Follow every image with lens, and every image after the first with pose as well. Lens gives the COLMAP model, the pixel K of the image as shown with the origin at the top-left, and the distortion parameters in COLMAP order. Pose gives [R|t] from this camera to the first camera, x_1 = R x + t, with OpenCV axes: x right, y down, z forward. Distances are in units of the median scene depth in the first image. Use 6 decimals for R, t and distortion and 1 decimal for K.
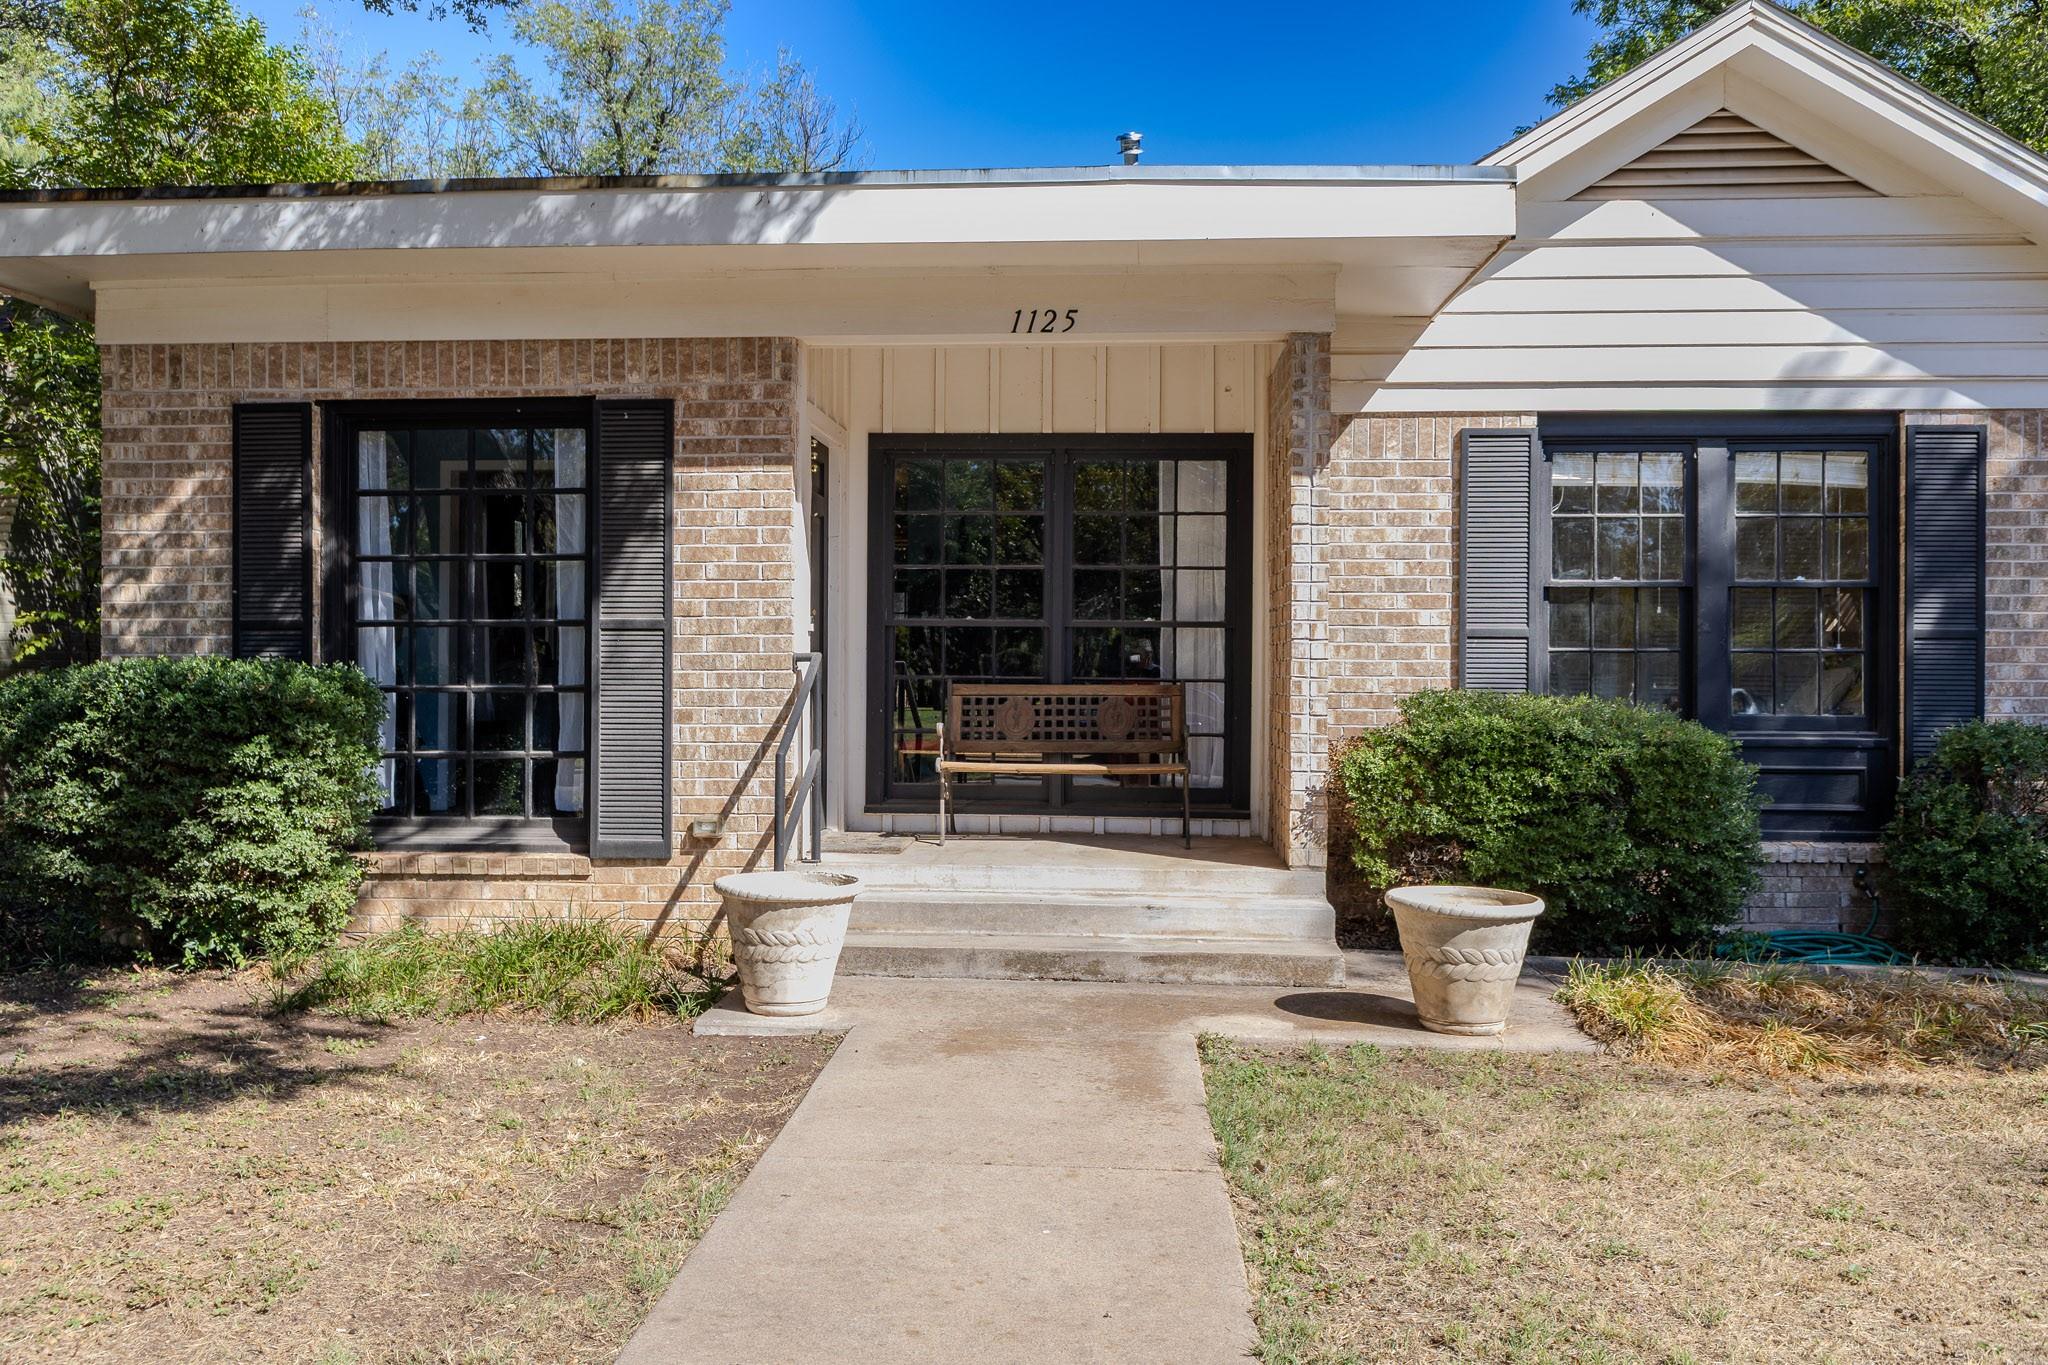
lens RADIAL K [[1712.0, 0, 1026.0], [0, 1712.0, 684.4], [0, 0, 1]] dist [0.043557, -0.144886]
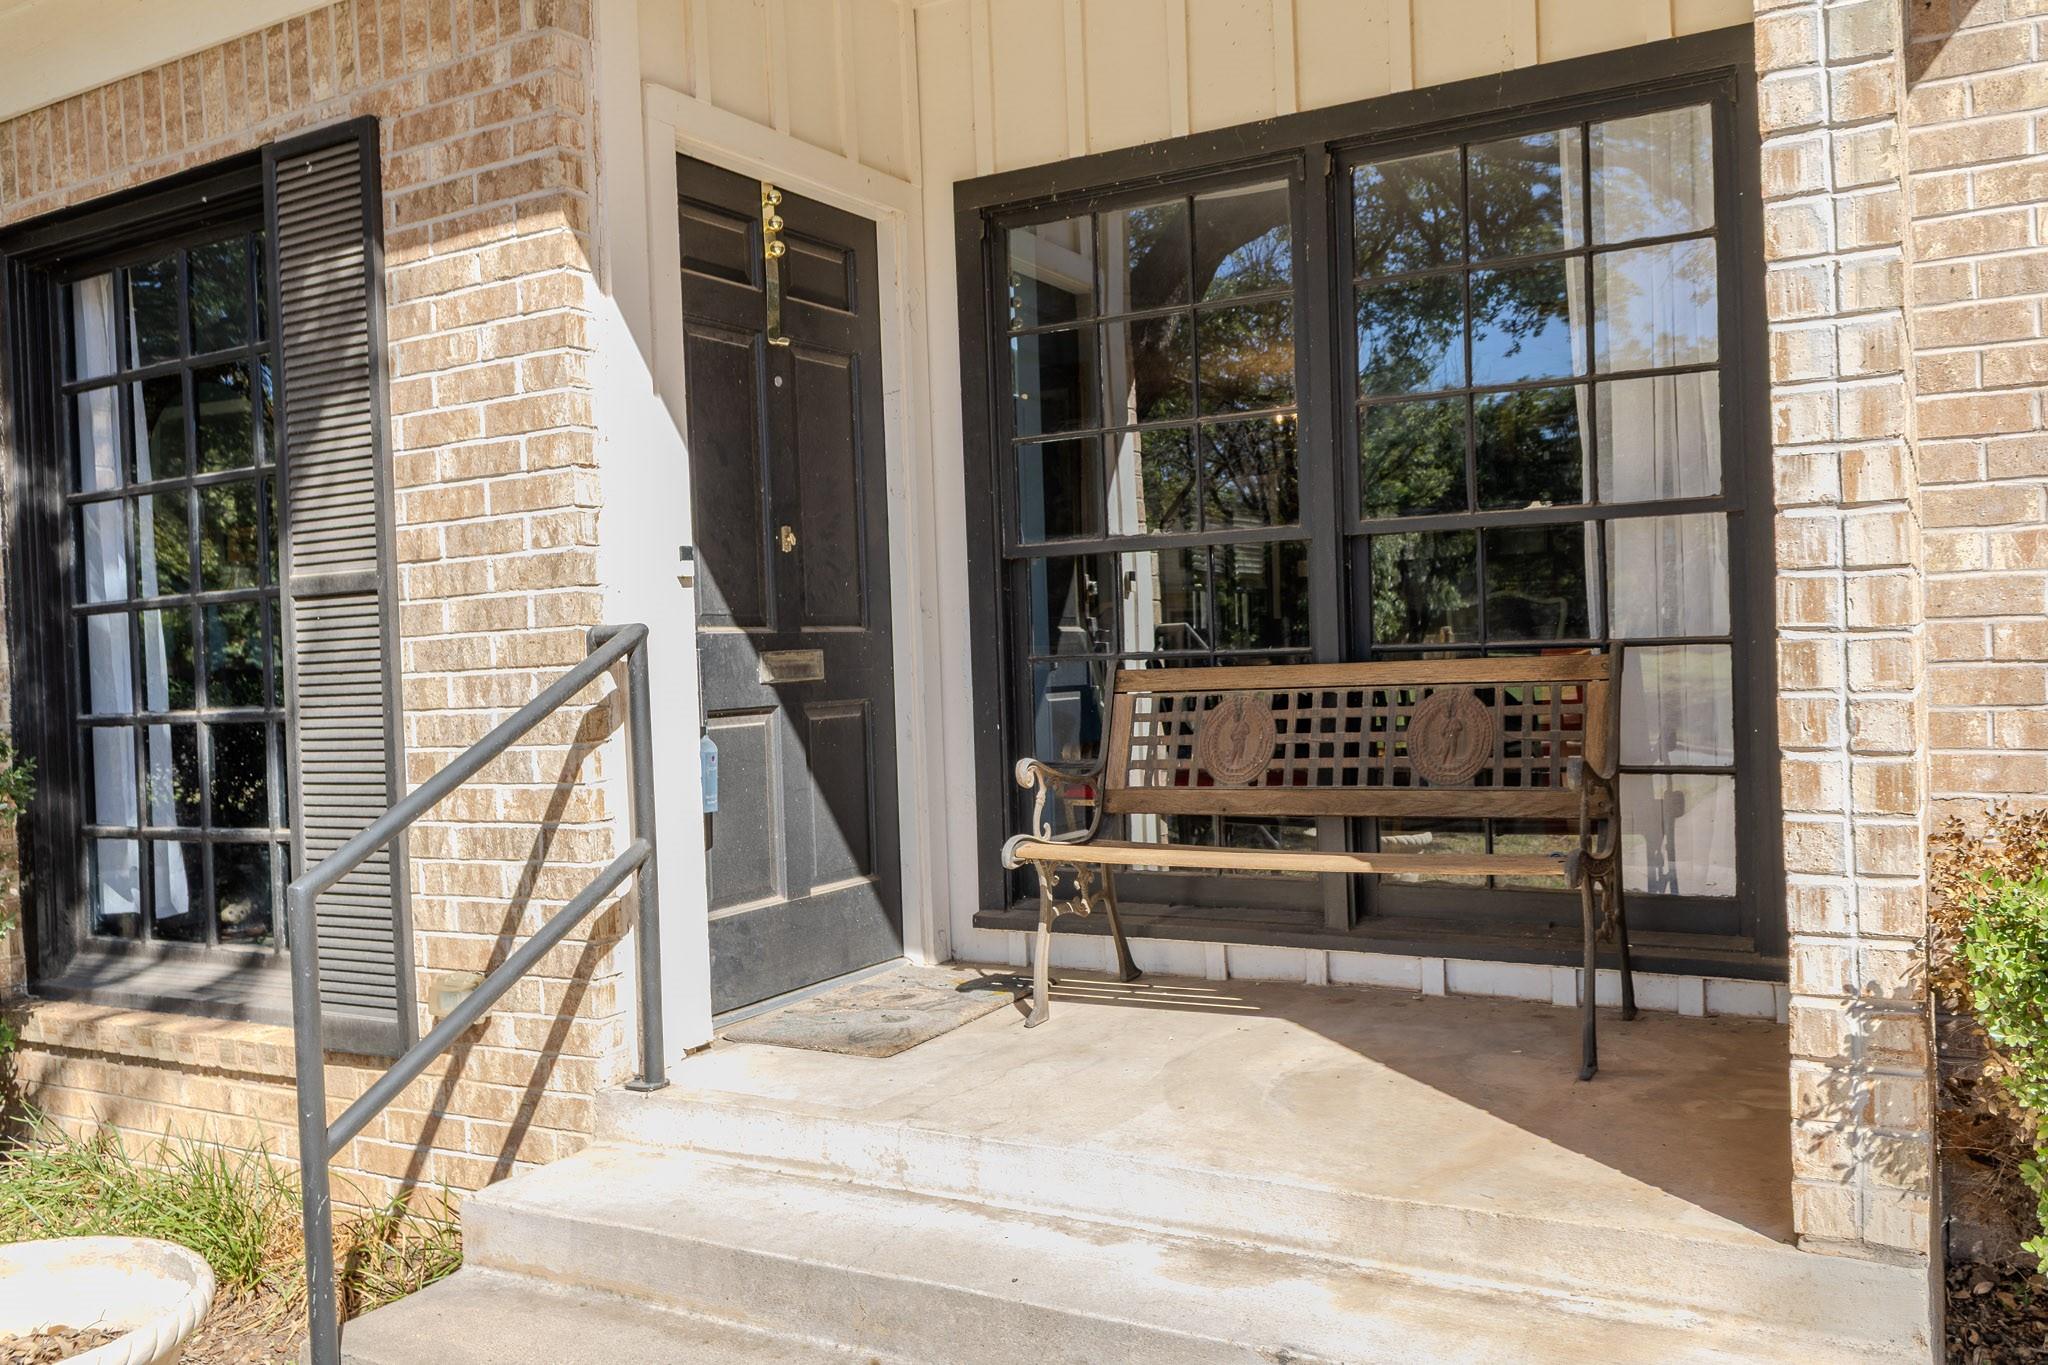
lens RADIAL K [[1666.6, 0, 1010.3], [0, 1666.6, 681.0], [0, 0, 1]] dist [0.004206, -0.008555]
pose [[0.897944, -0.032811, -0.438885, 0.154881], [0.041830, 0.999065, 0.010891, -0.004057], [0.438118, -0.028138, 0.898477, 0.638059]]
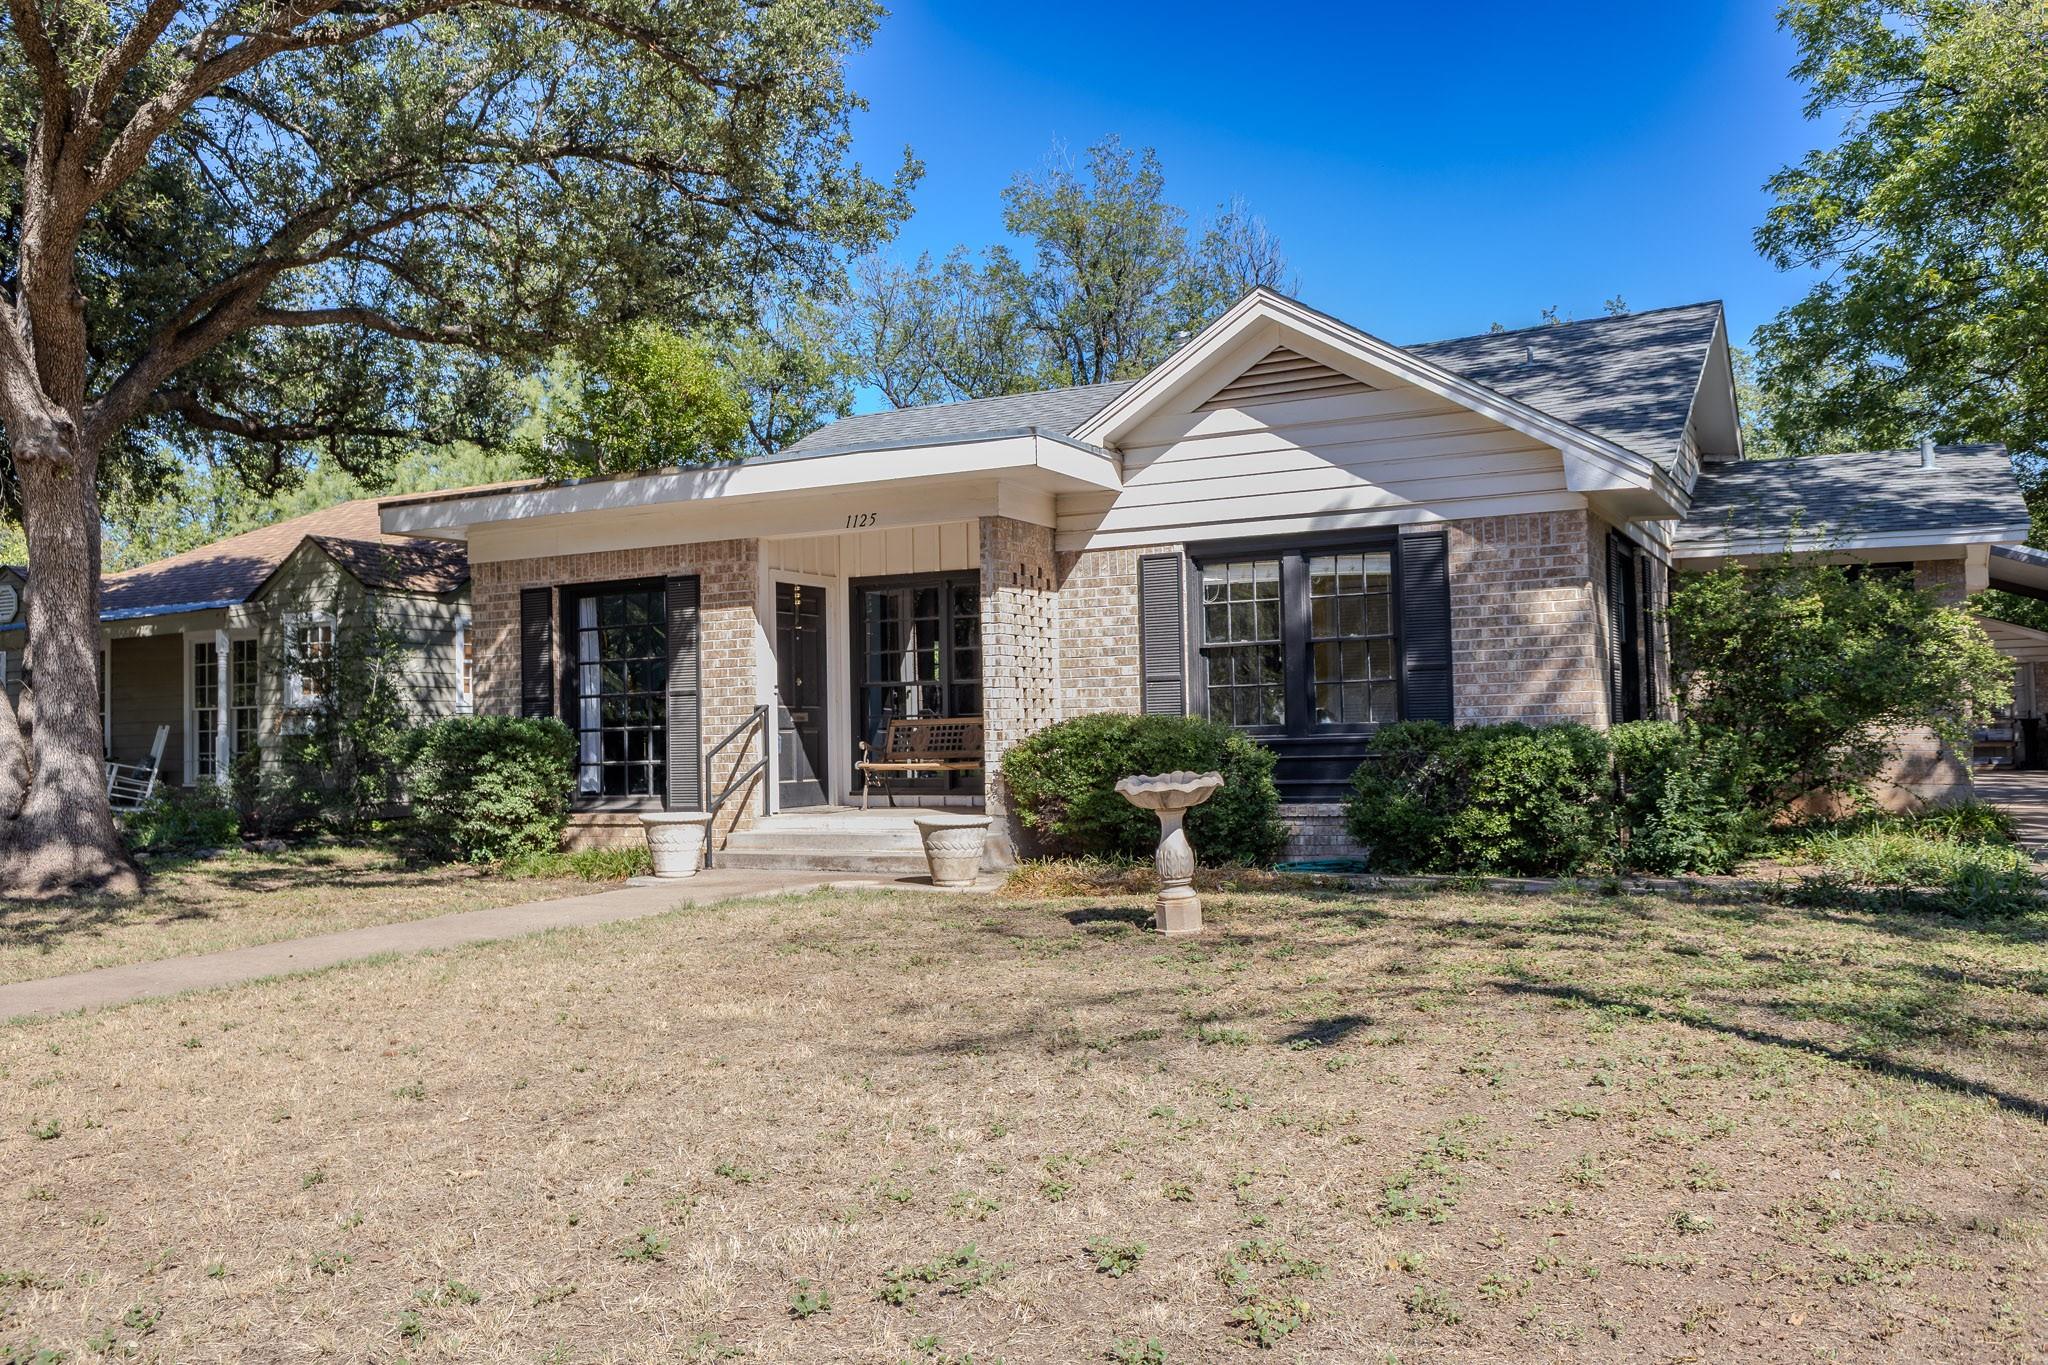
lens RADIAL K [[1666.6, 0, 1010.3], [0, 1666.6, 681.0], [0, 0, 1]] dist [0.004206, -0.008555]
pose [[0.917065, -0.039447, -0.396782, 0.830771], [0.024759, 0.998808, -0.042075, 0.038717], [0.397968, 0.028762, 0.916948, -0.554134]]
